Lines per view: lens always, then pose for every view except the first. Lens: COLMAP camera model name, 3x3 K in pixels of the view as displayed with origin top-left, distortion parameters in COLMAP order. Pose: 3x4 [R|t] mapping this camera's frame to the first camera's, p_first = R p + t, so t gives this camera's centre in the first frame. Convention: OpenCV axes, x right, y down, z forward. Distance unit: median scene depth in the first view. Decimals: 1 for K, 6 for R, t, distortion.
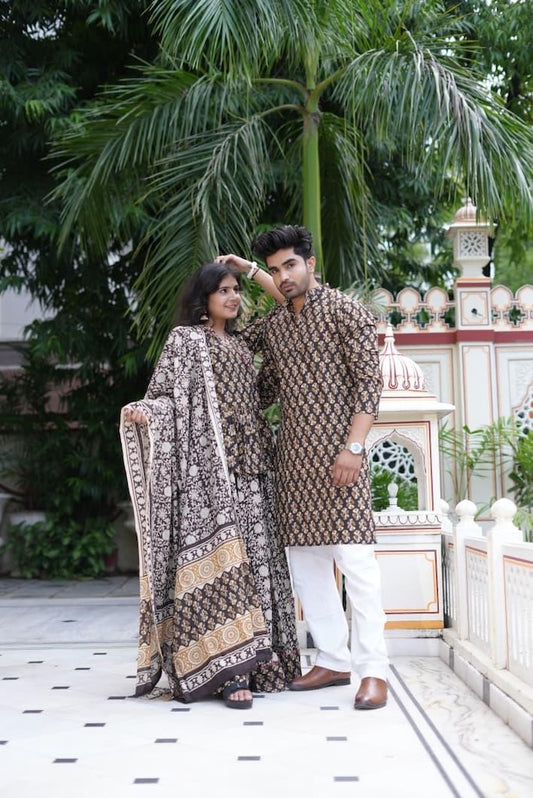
lens RADIAL K [[1172.3, 0, 266.1], [0, 1172.3, 399.0], [0, 0, 1]] dist [-0.009179, 0.031019]
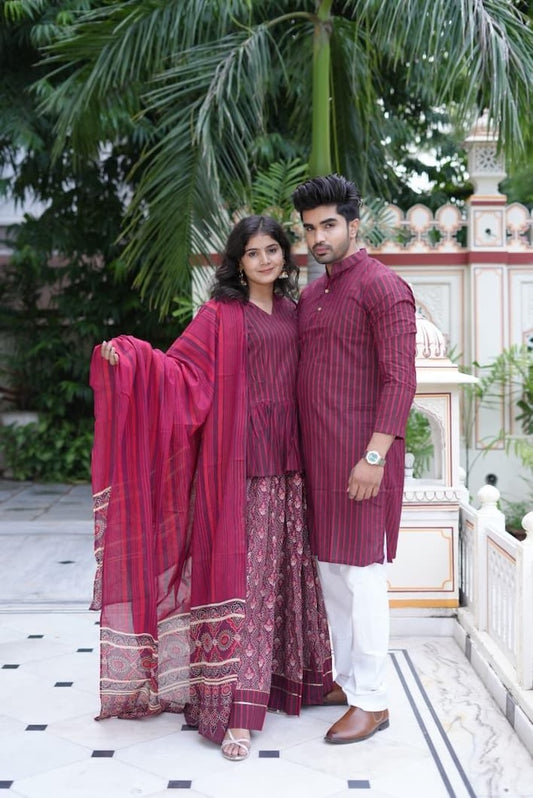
lens RADIAL K [[1175.9, 0, 264.8], [0, 1175.9, 395.5], [0, 0, 1]] dist [-0.017313, 0.025378]
pose [[0.999894, 0.011551, 0.008851, -0.010978], [-0.012512, 0.992971, 0.117693, -0.052756], [-0.007430, -0.117791, 0.993011, 0.036022]]
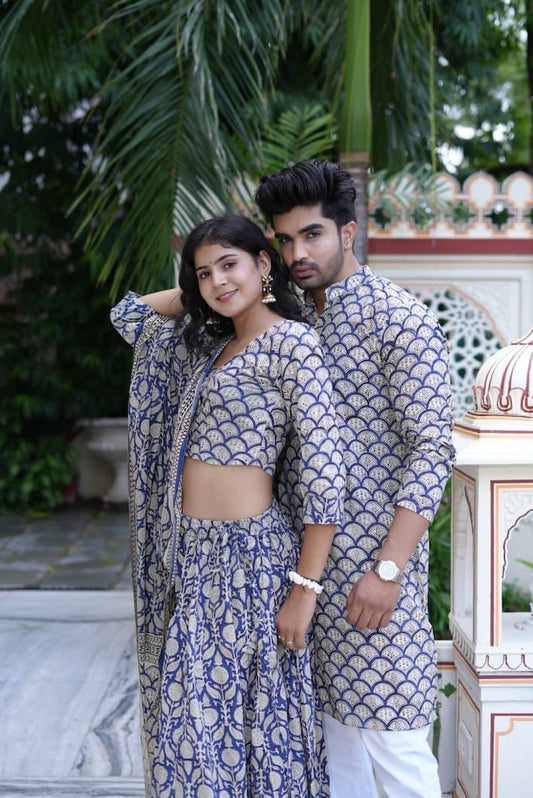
lens RADIAL K [[1163.5, 0, 284.6], [0, 1163.5, 399.4], [0, 0, 1]] dist [-0.074365, -0.060022]
pose [[0.999171, 0.018862, 0.036069, -0.019923], [-0.023361, 0.991409, 0.128697, -0.047431], [-0.033331, -0.129433, 0.991028, 0.298654]]
